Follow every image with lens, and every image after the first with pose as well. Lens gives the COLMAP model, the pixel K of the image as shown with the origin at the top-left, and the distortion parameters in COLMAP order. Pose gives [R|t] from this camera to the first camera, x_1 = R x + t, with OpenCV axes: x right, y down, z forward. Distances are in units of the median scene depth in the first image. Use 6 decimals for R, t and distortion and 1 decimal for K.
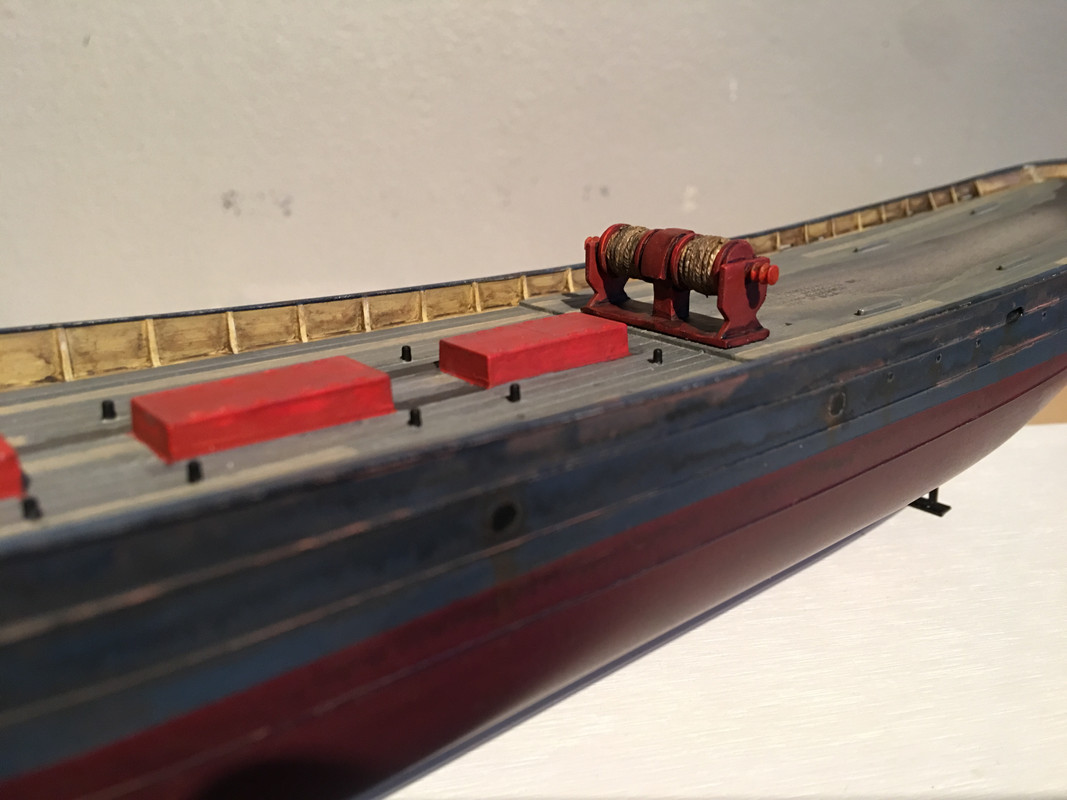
lens RADIAL K [[940.2, 0, 533.5], [0, 940.2, 400.0], [0, 0, 1]] dist [0.071739, -0.002024]
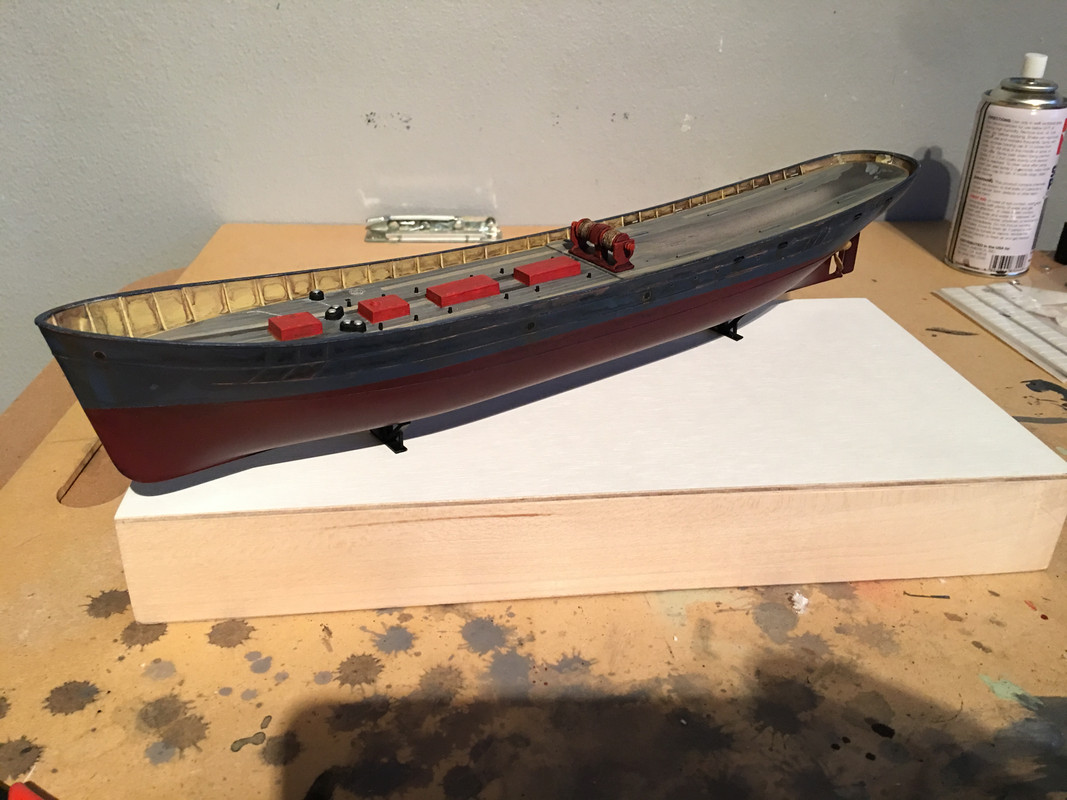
lens RADIAL K [[940.2, 0, 533.5], [0, 940.2, 400.0], [0, 0, 1]] dist [0.071739, -0.002024]
pose [[0.997343, 0.047930, -0.054858, 0.123024], [-0.037849, 0.984379, 0.171946, -0.142609], [0.062243, -0.169413, 0.983578, -1.690208]]
